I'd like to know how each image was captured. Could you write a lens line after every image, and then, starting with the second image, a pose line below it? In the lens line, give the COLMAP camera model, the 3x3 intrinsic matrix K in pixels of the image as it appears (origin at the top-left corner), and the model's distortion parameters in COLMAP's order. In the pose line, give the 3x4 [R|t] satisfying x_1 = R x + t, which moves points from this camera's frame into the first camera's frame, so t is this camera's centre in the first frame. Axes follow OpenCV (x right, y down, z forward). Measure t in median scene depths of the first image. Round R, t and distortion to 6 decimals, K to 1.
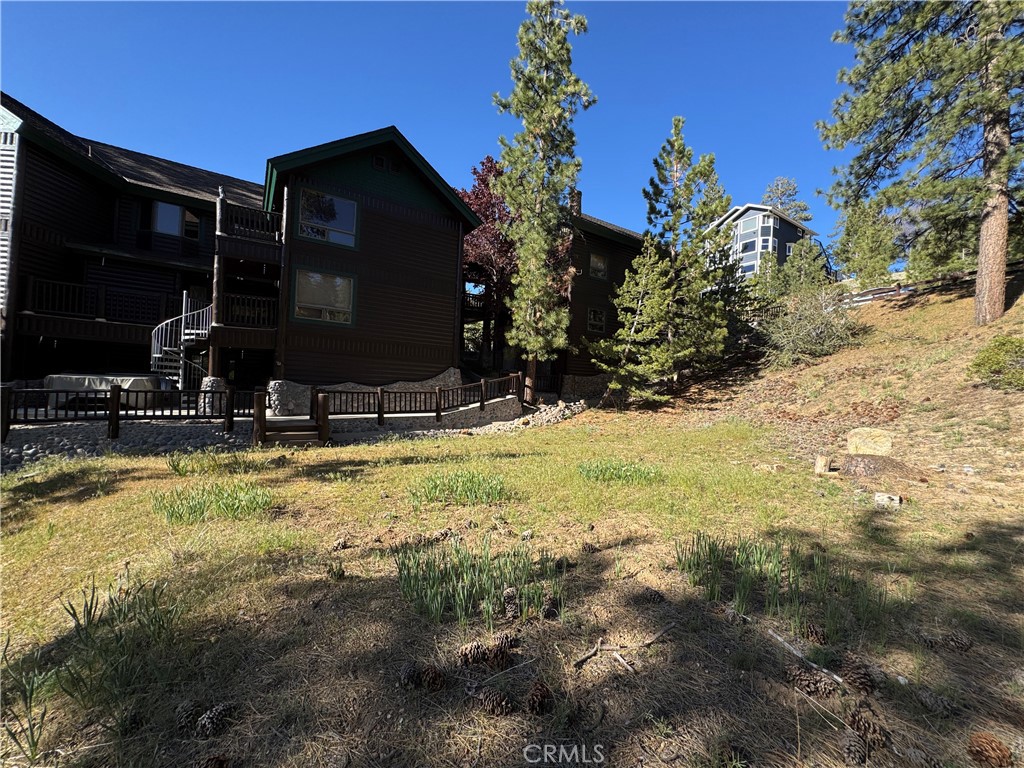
lens RADIAL K [[408.3, 0, 510.3], [0, 408.3, 383.1], [0, 0, 1]] dist [-0.002449, -0.000392]
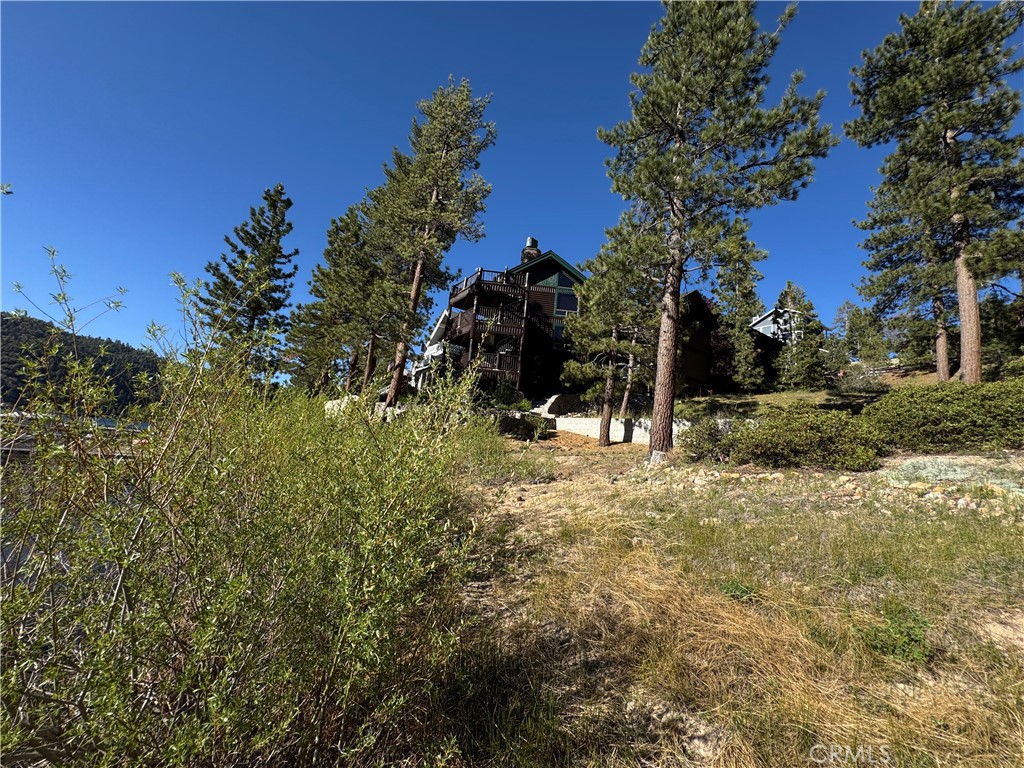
lens RADIAL K [[408.3, 0, 510.3], [0, 408.3, 383.1], [0, 0, 1]] dist [-0.002449, -0.000392]
pose [[0.998385, 0.053641, 0.018704, -1.186446], [-0.050101, 0.986611, -0.155203, 0.301607], [-0.026779, 0.154015, 0.987706, -1.090740]]
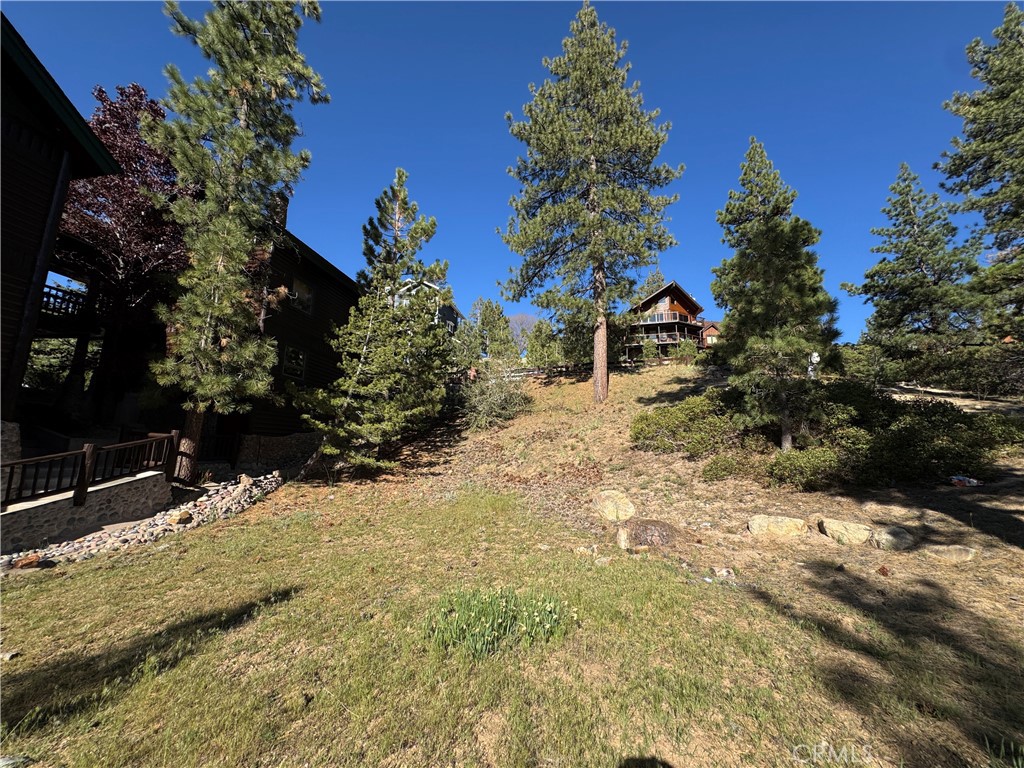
lens RADIAL K [[408.3, 0, 510.3], [0, 408.3, 383.1], [0, 0, 1]] dist [-0.002449, -0.000392]
pose [[0.690413, 0.098884, 0.716625, -0.068424], [-0.002524, 0.990937, -0.134303, -0.016320], [-0.723411, 0.090916, 0.684406, 0.219756]]
